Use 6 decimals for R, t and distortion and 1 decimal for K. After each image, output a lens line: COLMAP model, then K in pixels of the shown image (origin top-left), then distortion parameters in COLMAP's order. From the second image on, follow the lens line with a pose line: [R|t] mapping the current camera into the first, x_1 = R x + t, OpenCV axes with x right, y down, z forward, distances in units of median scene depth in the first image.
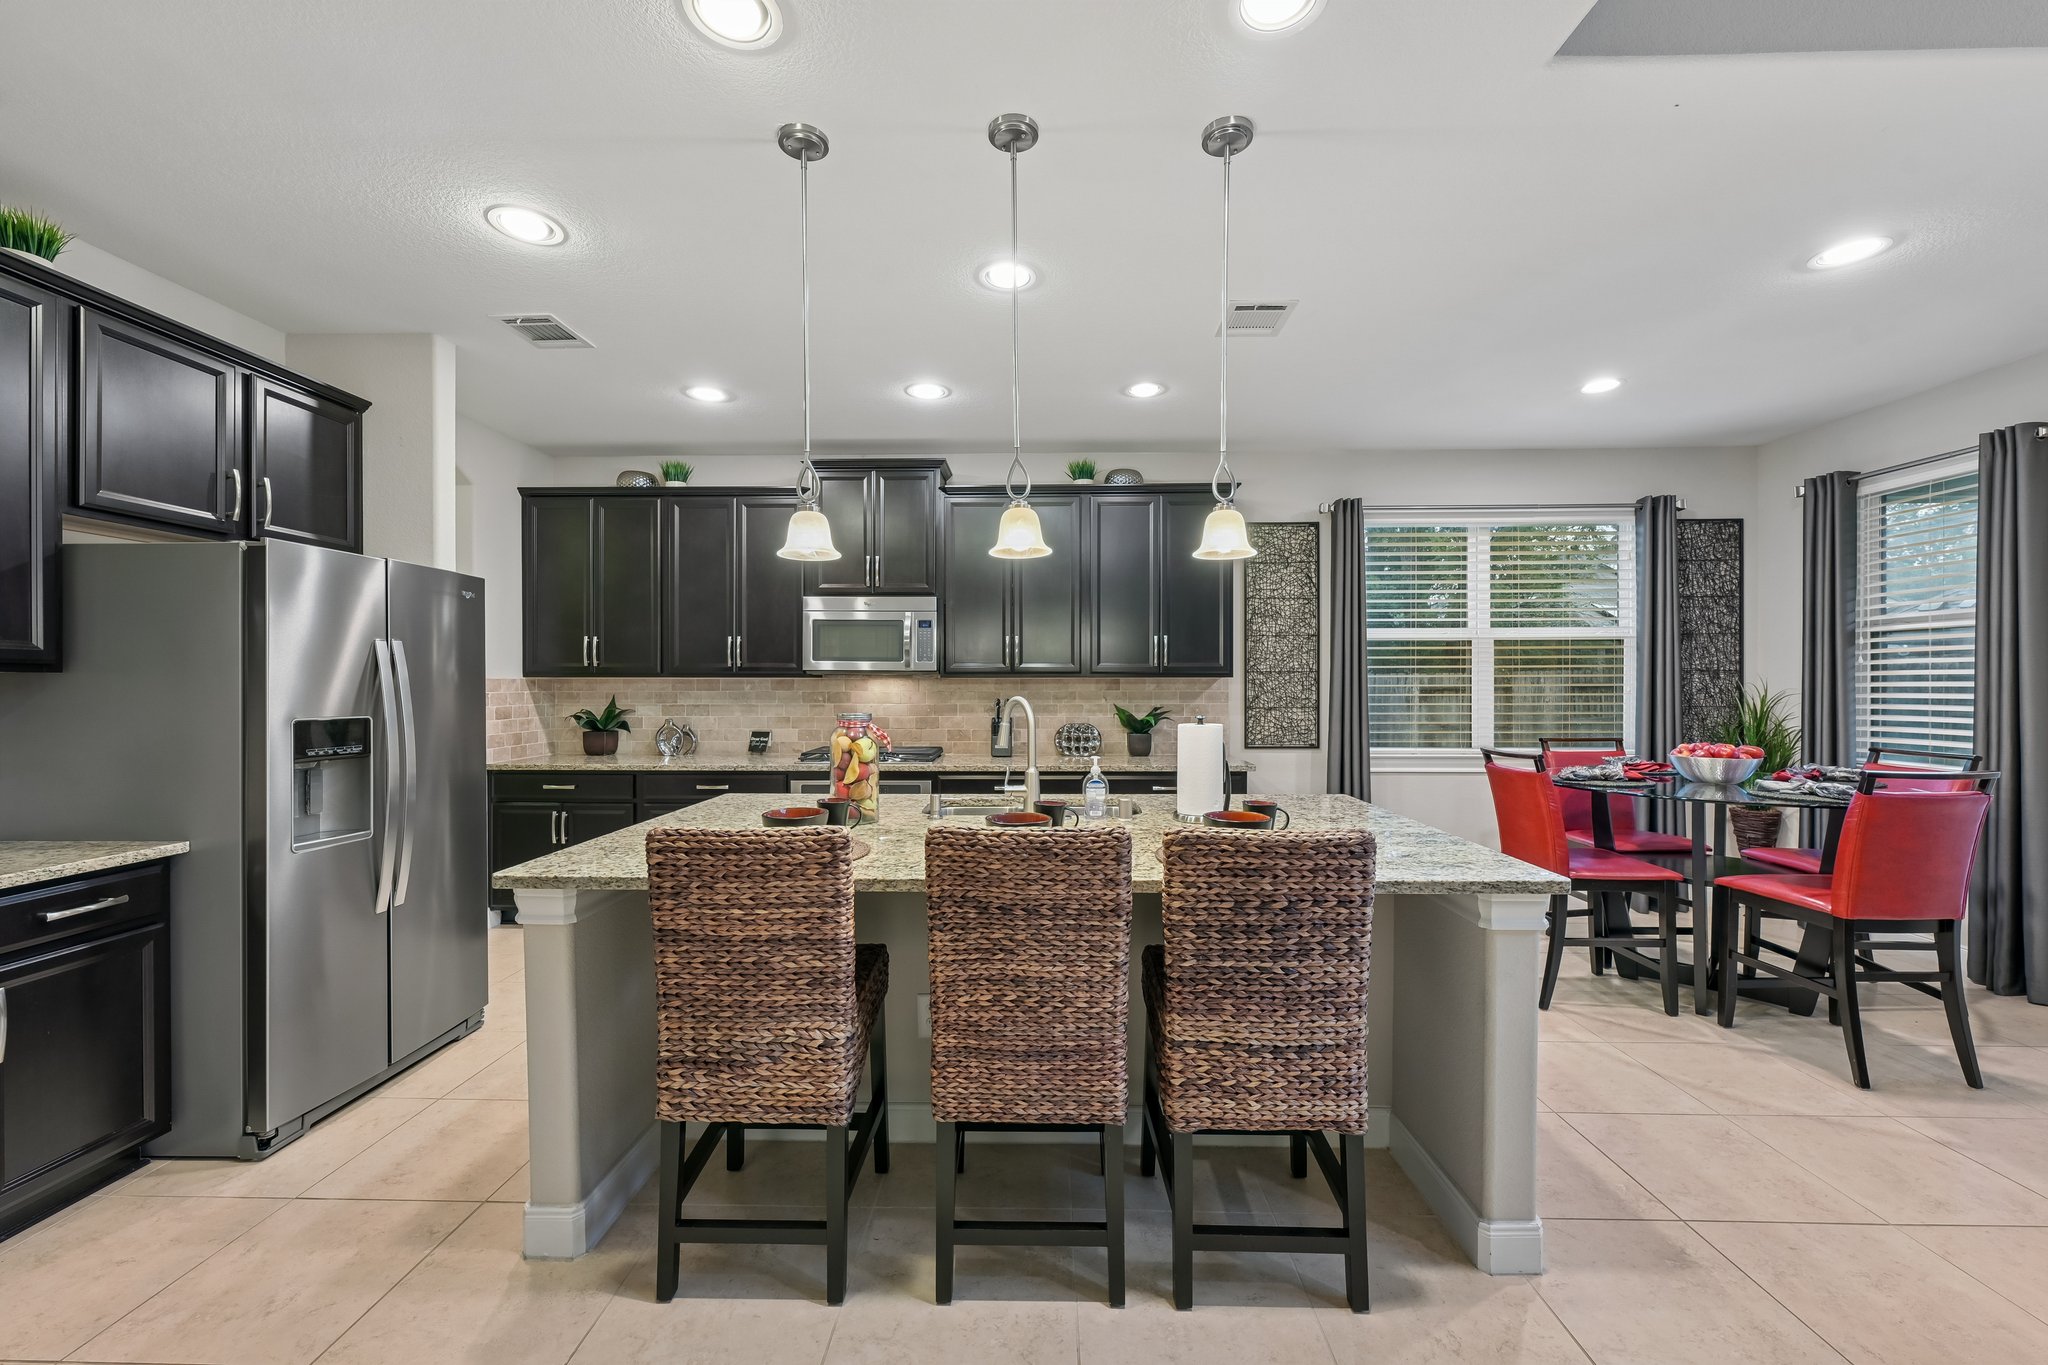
lens RADIAL K [[809.9, 0, 1023.6], [0, 809.9, 687.6], [0, 0, 1]] dist [-0.002045, 0.000416]
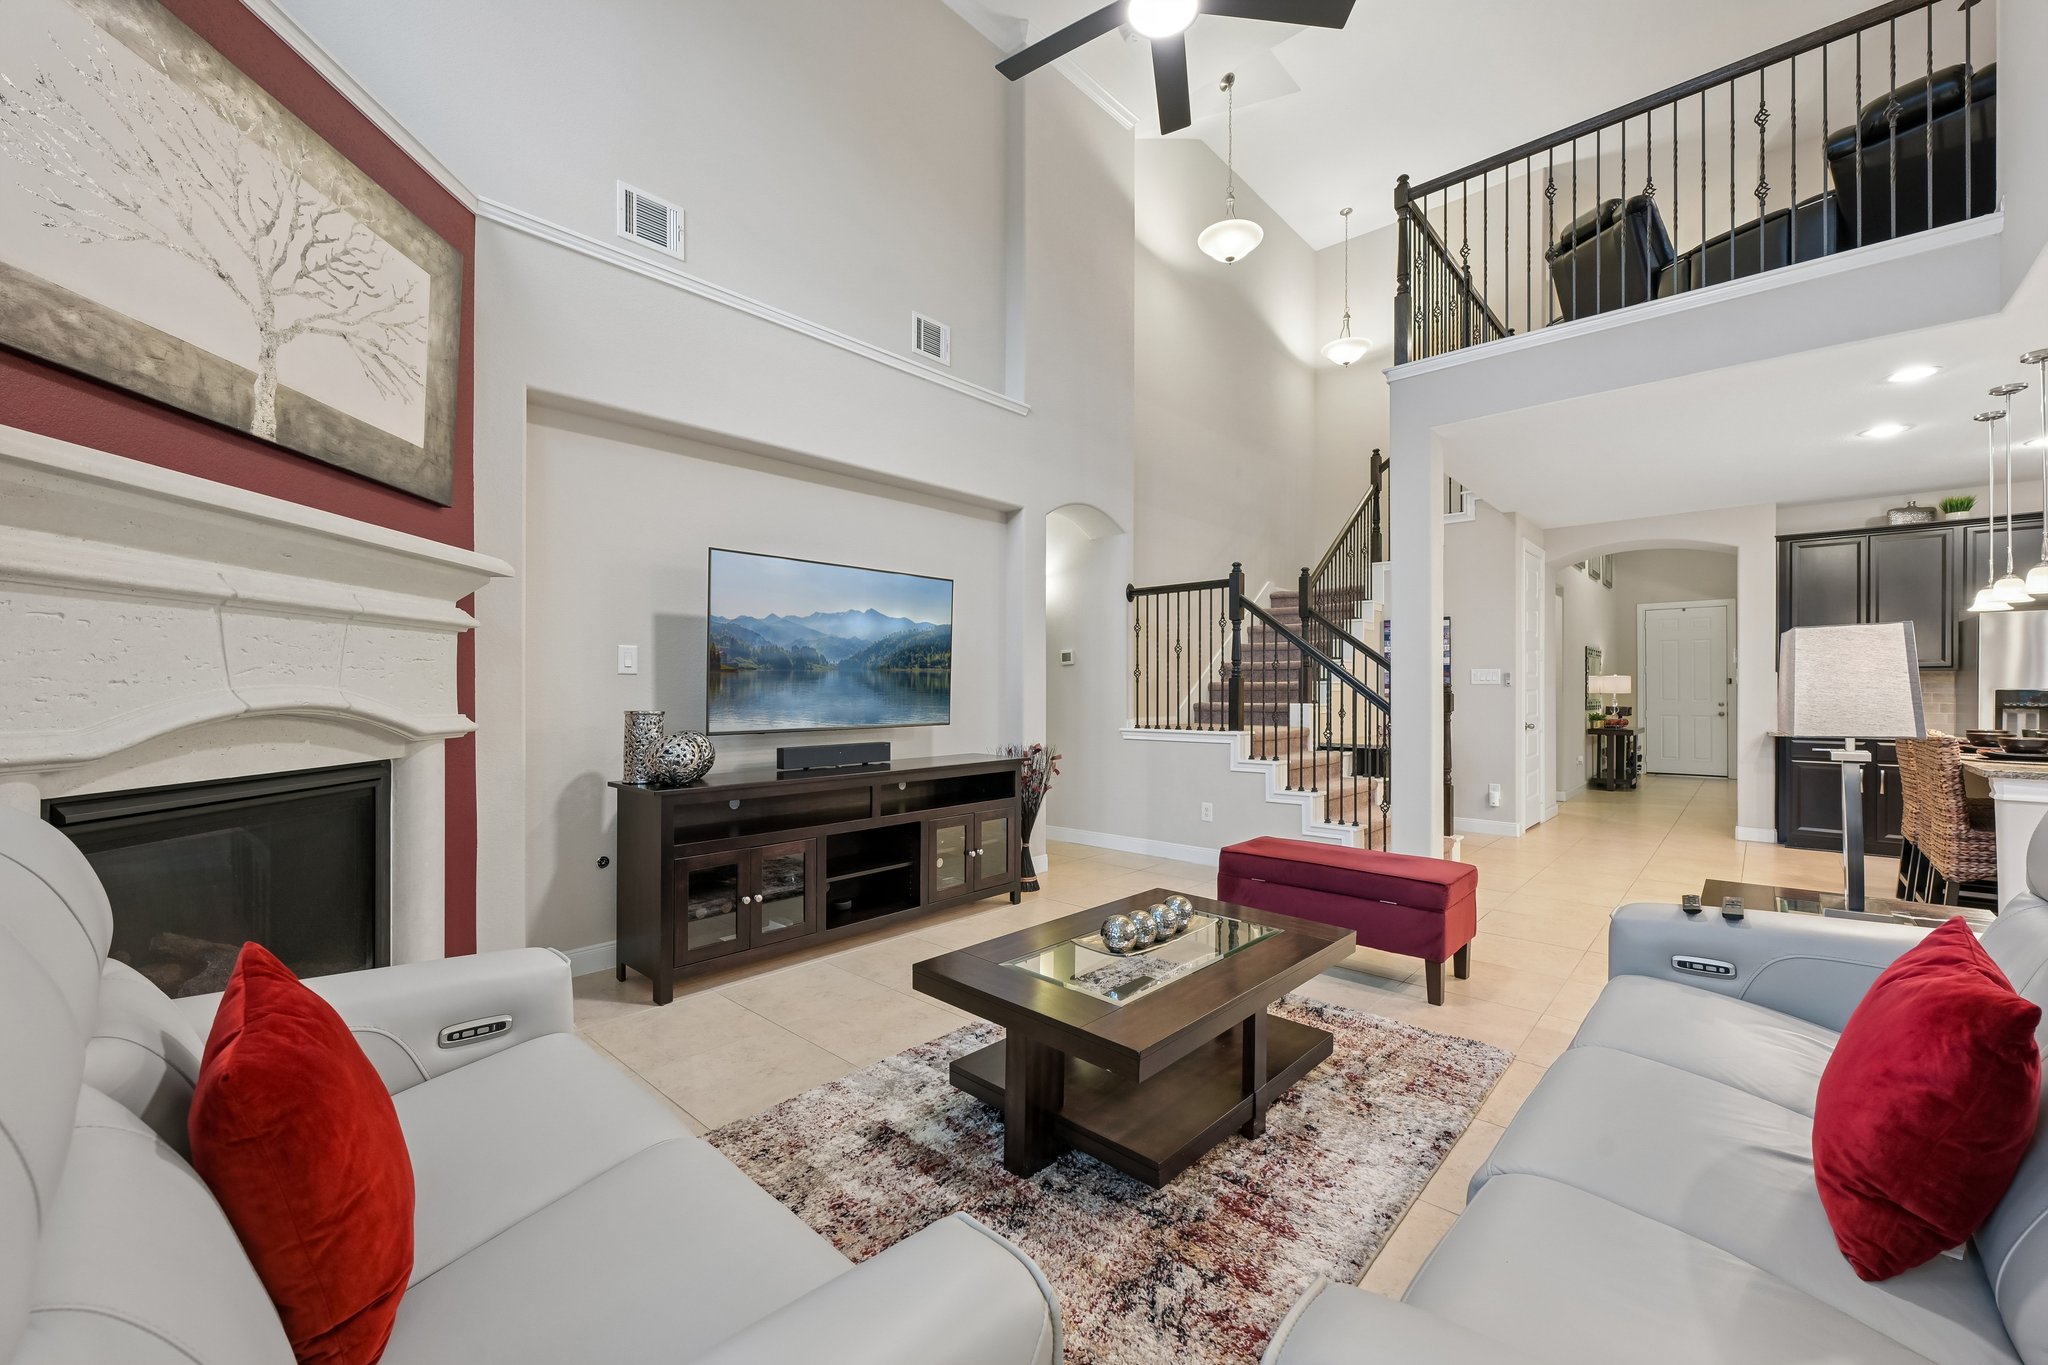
lens RADIAL K [[809.9, 0, 1021.7], [0, 809.9, 687.6], [0, 0, 1]] dist [-0.002045, 0.000416]
pose [[-0.657578, -0.001988, -0.753384, 1.330660], [-0.005088, 0.999985, 0.001801, 0.022616], [0.753369, 0.005017, -0.657579, 0.211495]]
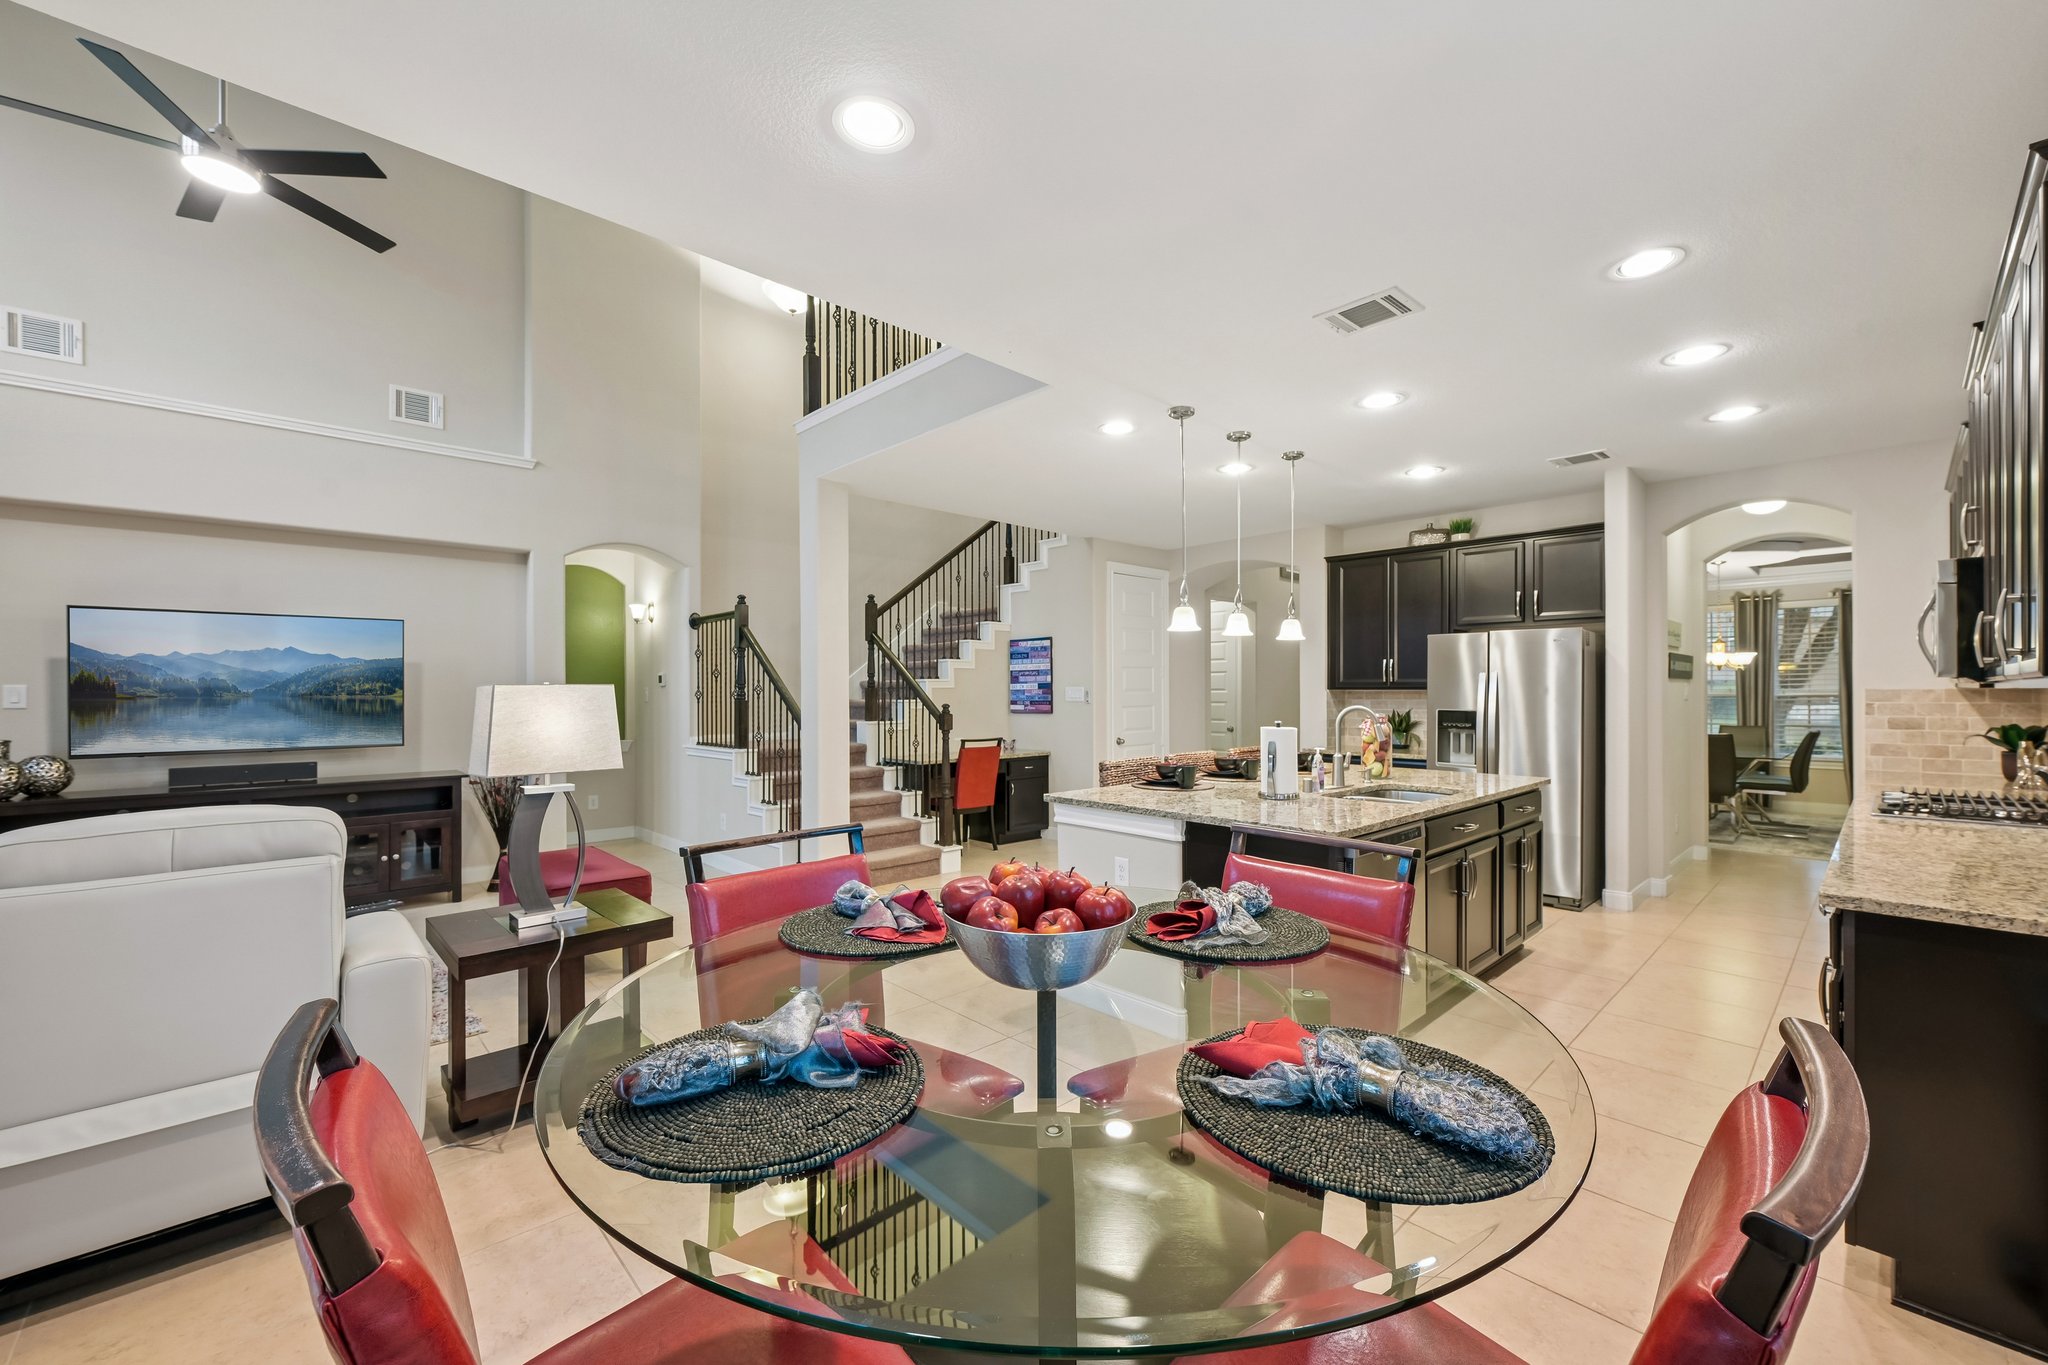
lens RADIAL K [[809.9, 0, 1014.8], [0, 809.9, 702.0], [0, 0, 1]] dist [-0.002045, 0.000416]
pose [[-0.716867, 0.009658, -0.697143, 0.826846], [-0.002867, 0.999855, 0.016800, -0.008711], [0.697204, 0.014042, -0.716735, 0.917336]]
